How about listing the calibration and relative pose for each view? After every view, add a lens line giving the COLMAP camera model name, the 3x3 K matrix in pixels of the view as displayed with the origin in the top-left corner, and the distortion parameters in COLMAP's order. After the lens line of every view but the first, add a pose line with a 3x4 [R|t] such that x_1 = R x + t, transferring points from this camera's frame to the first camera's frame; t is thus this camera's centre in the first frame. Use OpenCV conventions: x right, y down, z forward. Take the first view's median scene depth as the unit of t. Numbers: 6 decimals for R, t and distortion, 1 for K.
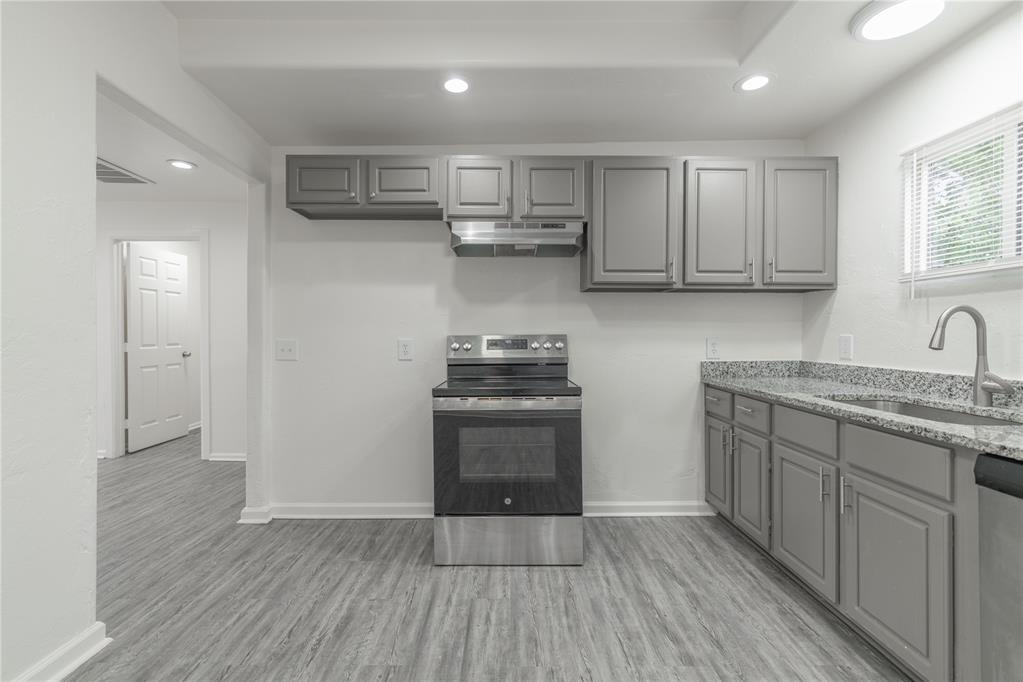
lens RADIAL K [[463.3, 0, 505.4], [0, 463.3, 357.9], [0, 0, 1]] dist [-0.008137, 0.001827]
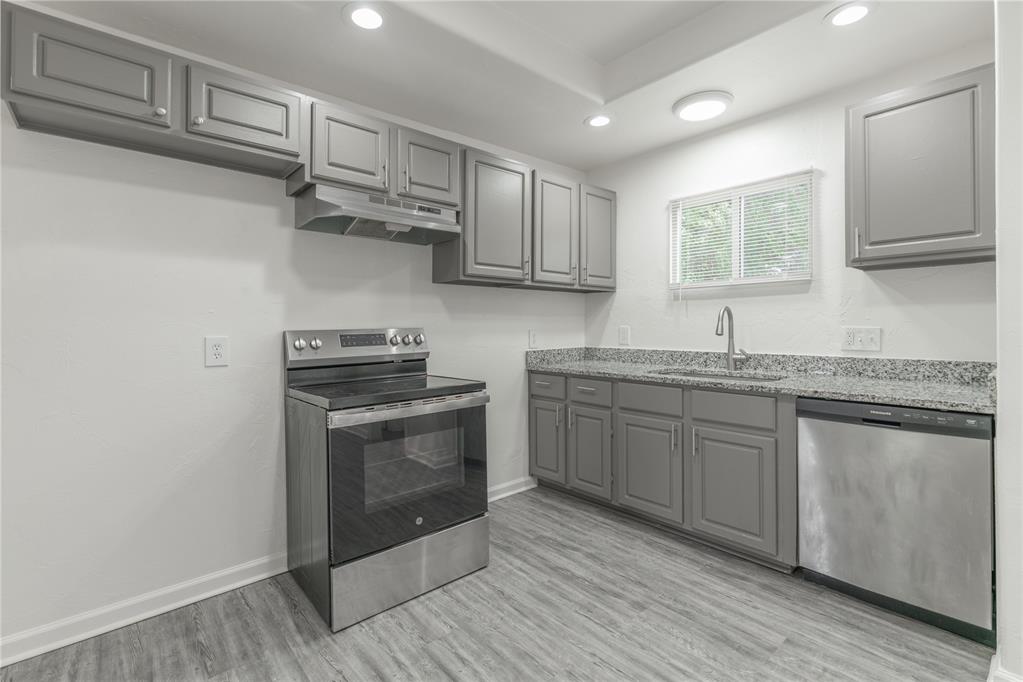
lens RADIAL K [[463.3, 0, 512.5], [0, 463.3, 343.1], [0, 0, 1]] dist [-0.008137, 0.001827]
pose [[0.749121, -0.029804, 0.661762, -0.434619], [0.041676, 0.999129, -0.002179, -0.013328], [-0.661121, 0.029212, 0.749711, 0.233352]]
